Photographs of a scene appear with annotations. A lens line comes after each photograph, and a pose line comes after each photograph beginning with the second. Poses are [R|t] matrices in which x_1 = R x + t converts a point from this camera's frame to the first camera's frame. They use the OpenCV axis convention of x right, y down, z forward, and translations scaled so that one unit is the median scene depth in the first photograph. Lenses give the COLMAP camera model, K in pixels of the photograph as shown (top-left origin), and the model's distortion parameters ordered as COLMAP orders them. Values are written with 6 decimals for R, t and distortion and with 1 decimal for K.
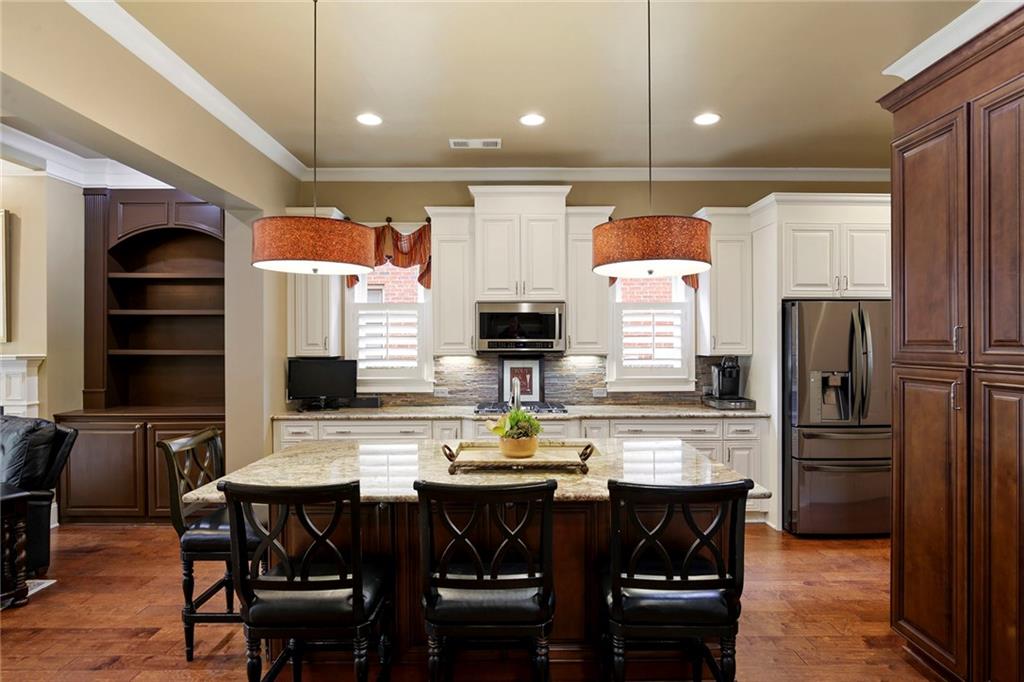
lens RADIAL K [[552.8, 0, 505.5], [0, 552.8, 341.6], [0, 0, 1]] dist [-0.012404, -0.001380]
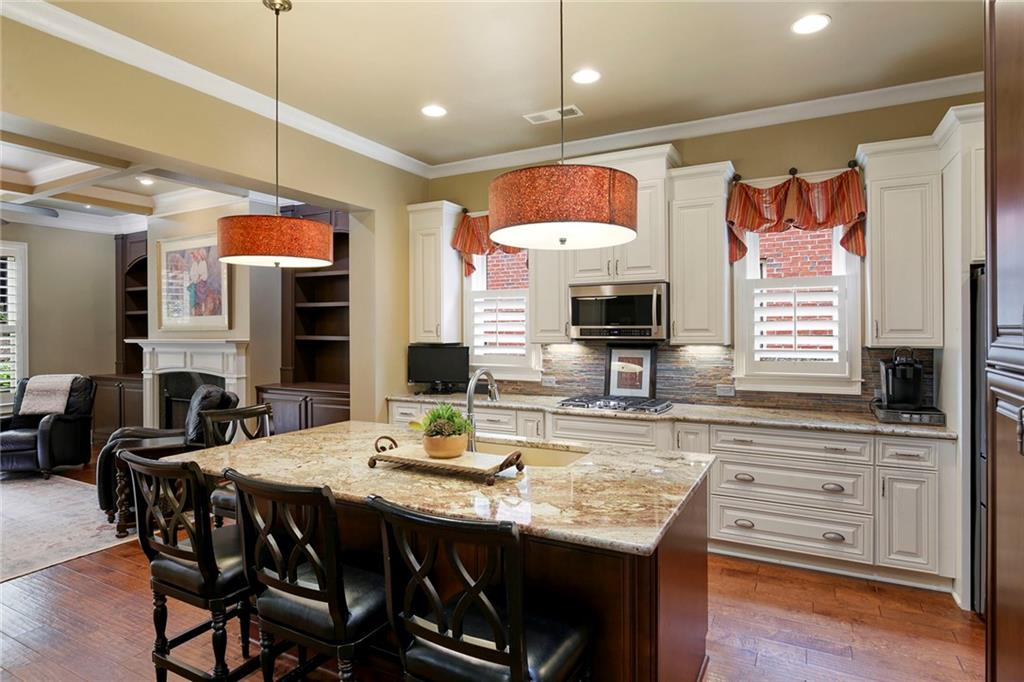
lens RADIAL K [[552.8, 0, 508.6], [0, 552.8, 326.4], [0, 0, 1]] dist [-0.012404, -0.001380]
pose [[0.880900, -0.003689, -0.473288, 0.291337], [0.002313, 0.999991, -0.003489, -0.000391], [0.473297, 0.001979, 0.880901, 0.136419]]
